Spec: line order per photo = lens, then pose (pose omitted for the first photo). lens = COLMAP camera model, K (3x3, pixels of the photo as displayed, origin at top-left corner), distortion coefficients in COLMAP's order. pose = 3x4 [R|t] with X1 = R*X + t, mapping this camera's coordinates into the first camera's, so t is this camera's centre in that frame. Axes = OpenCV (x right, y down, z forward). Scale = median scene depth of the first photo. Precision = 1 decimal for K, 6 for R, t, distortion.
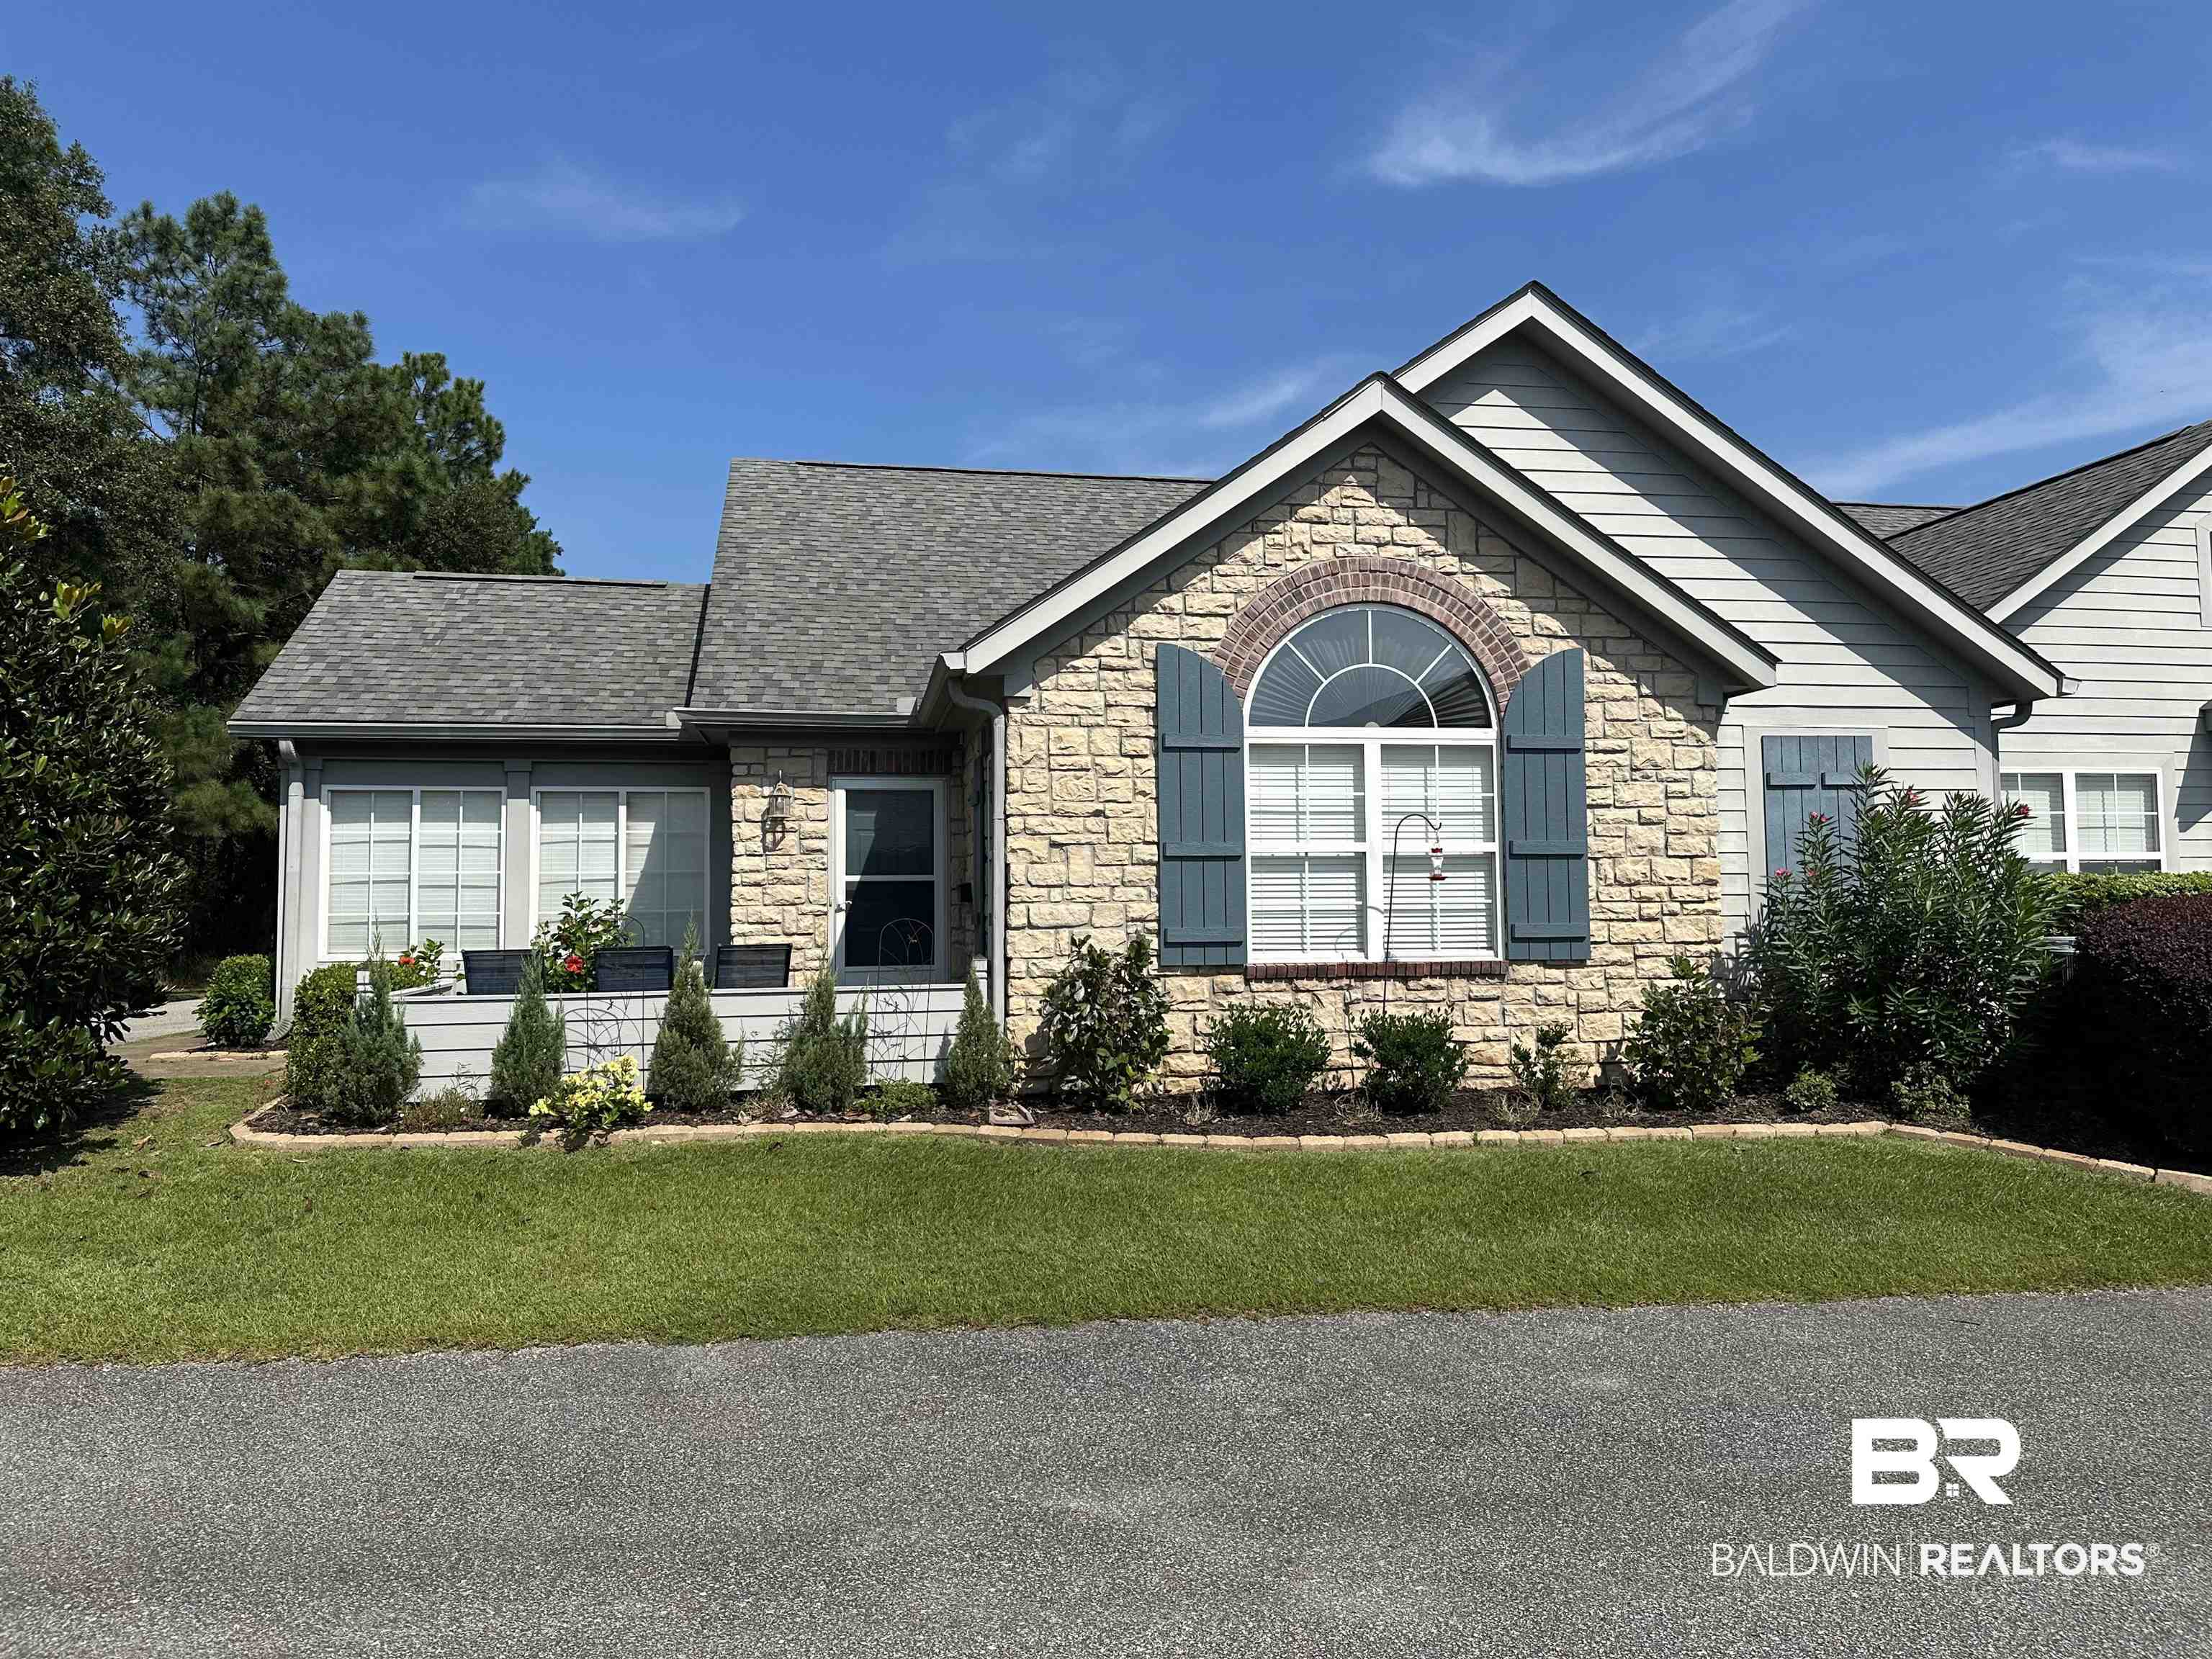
lens RADIAL K [[1568.9, 0, 1105.7], [0, 1568.9, 802.7], [0, 0, 1]] dist [0.059949, -0.002033]
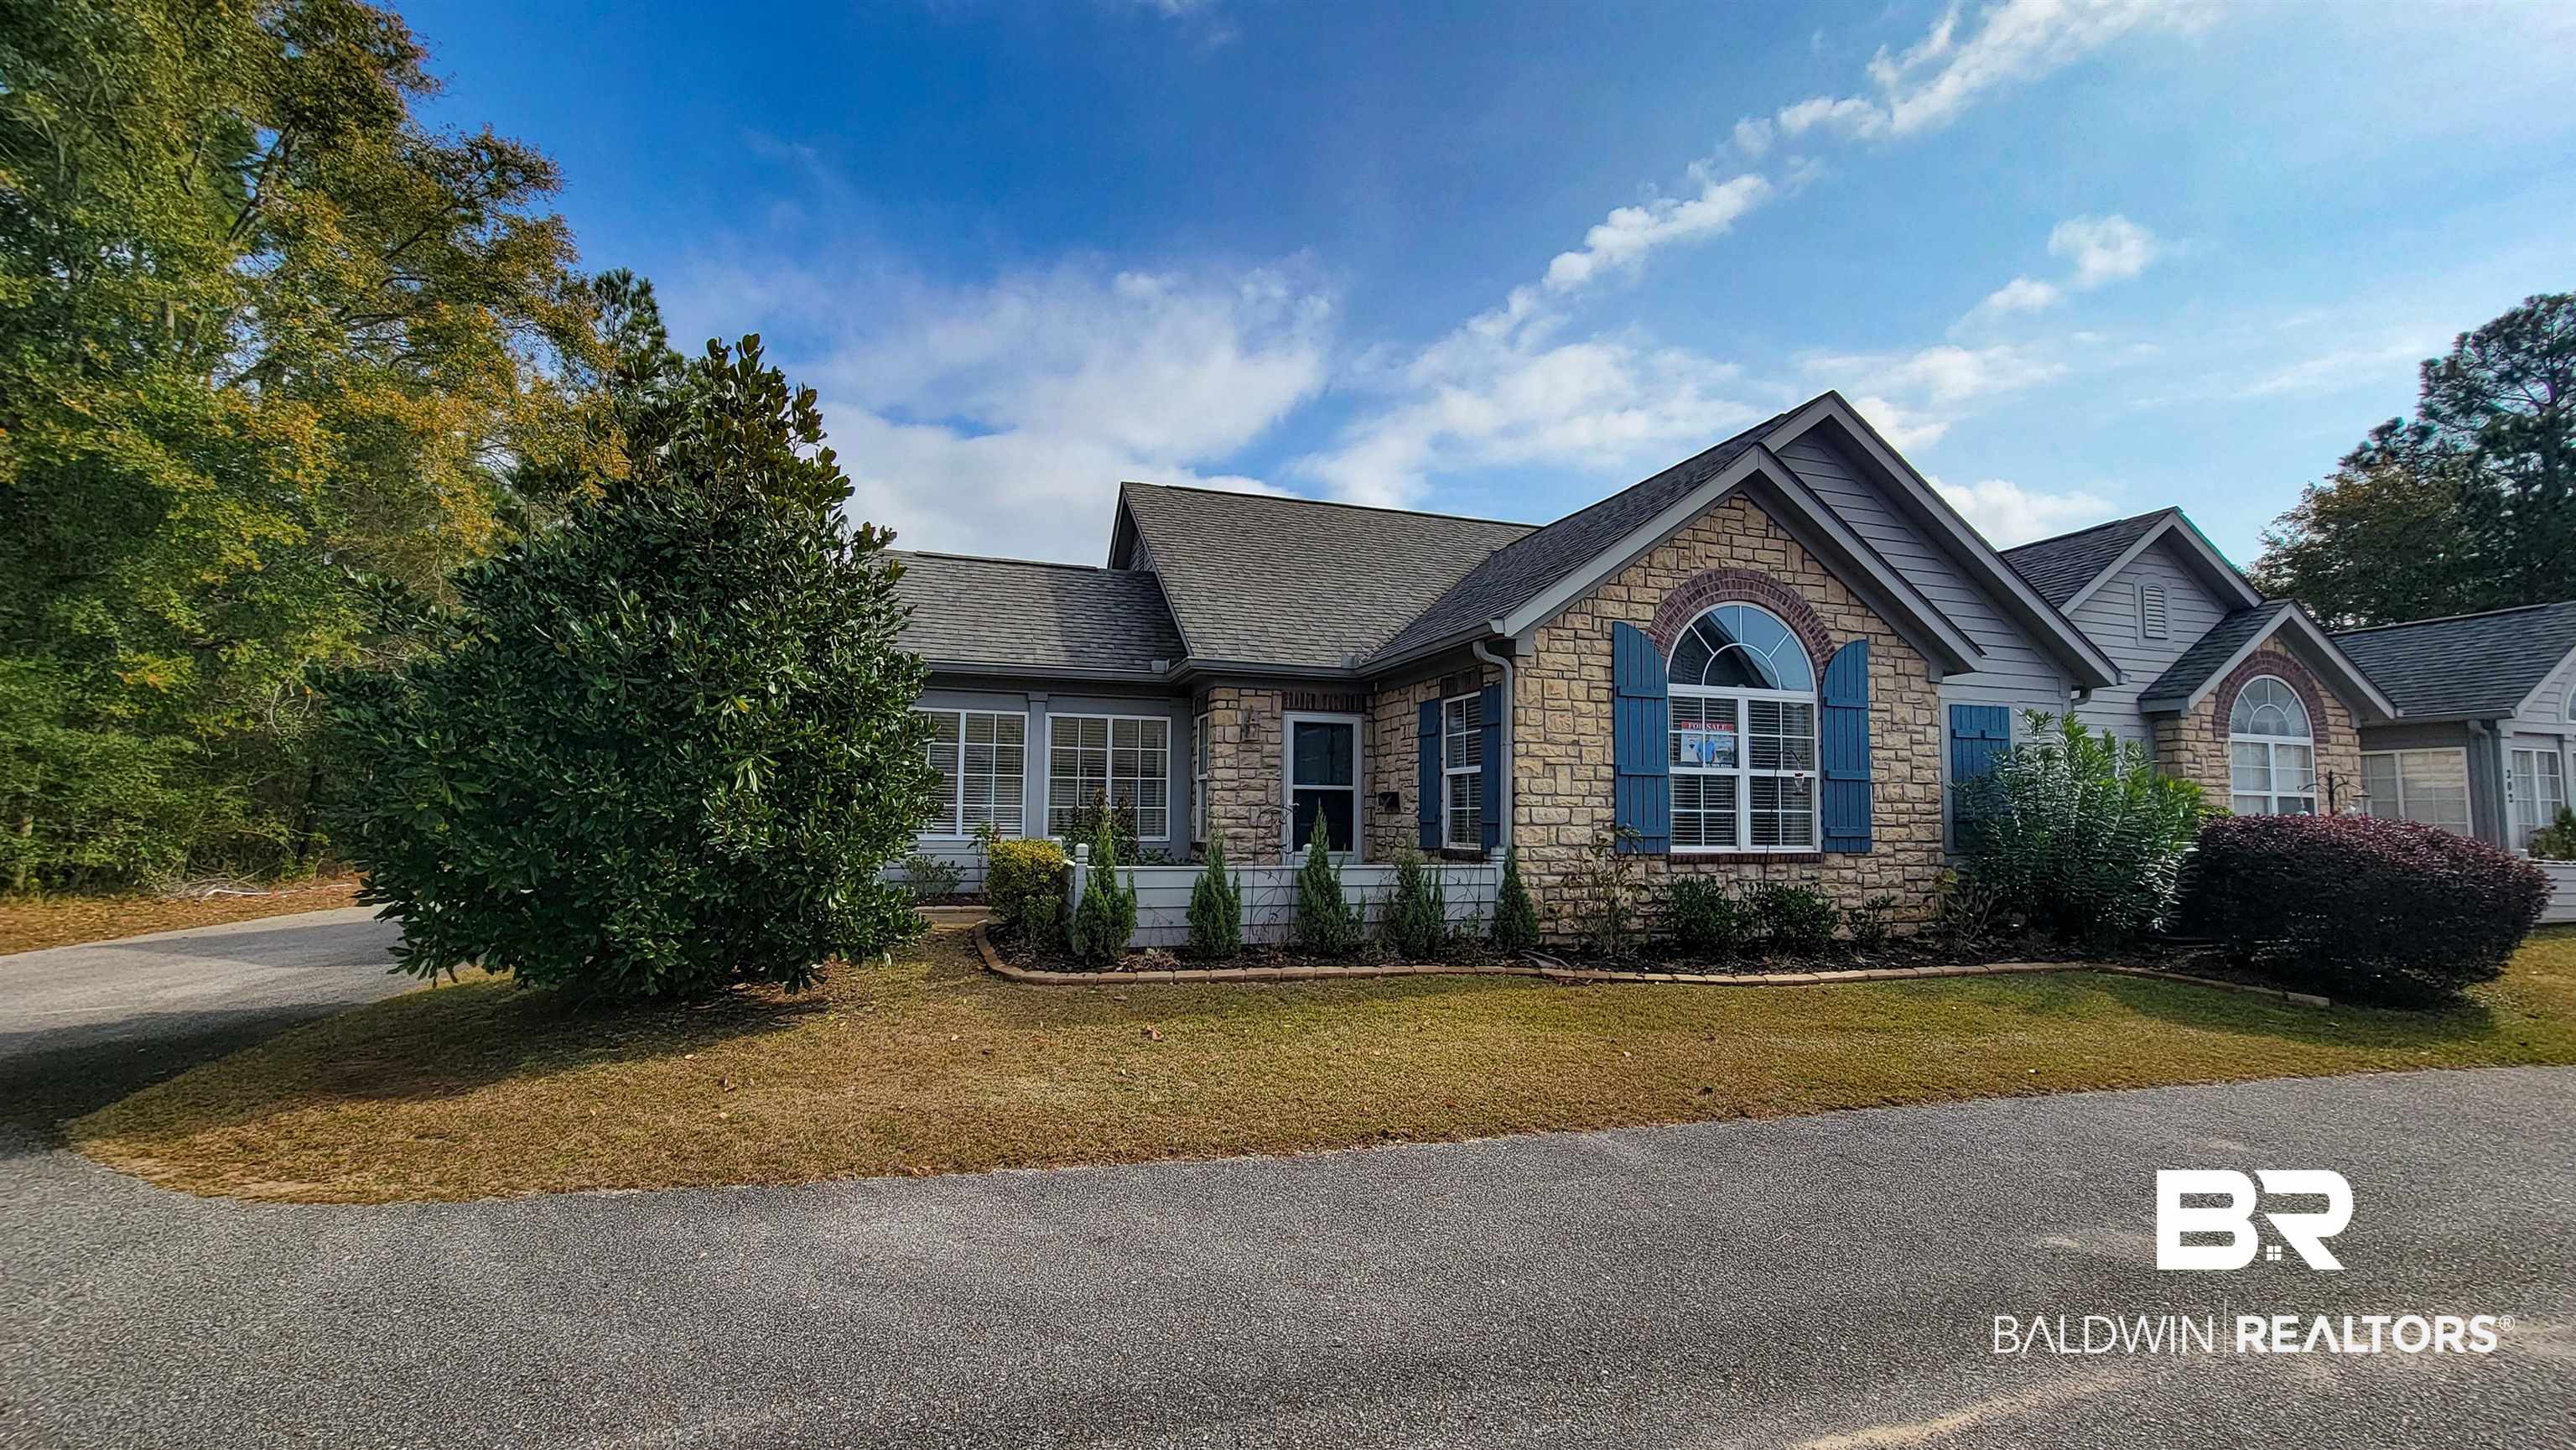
lens RADIAL K [[1077.2, 0, 1302.5], [0, 1077.2, 736.6], [0, 0, 1]] dist [-0.019431, 0.009755]
pose [[0.987079, 0.030126, 0.157377, -0.383449], [-0.028882, 0.999531, -0.010186, 0.017711], [-0.157610, 0.005509, 0.987486, 0.103173]]
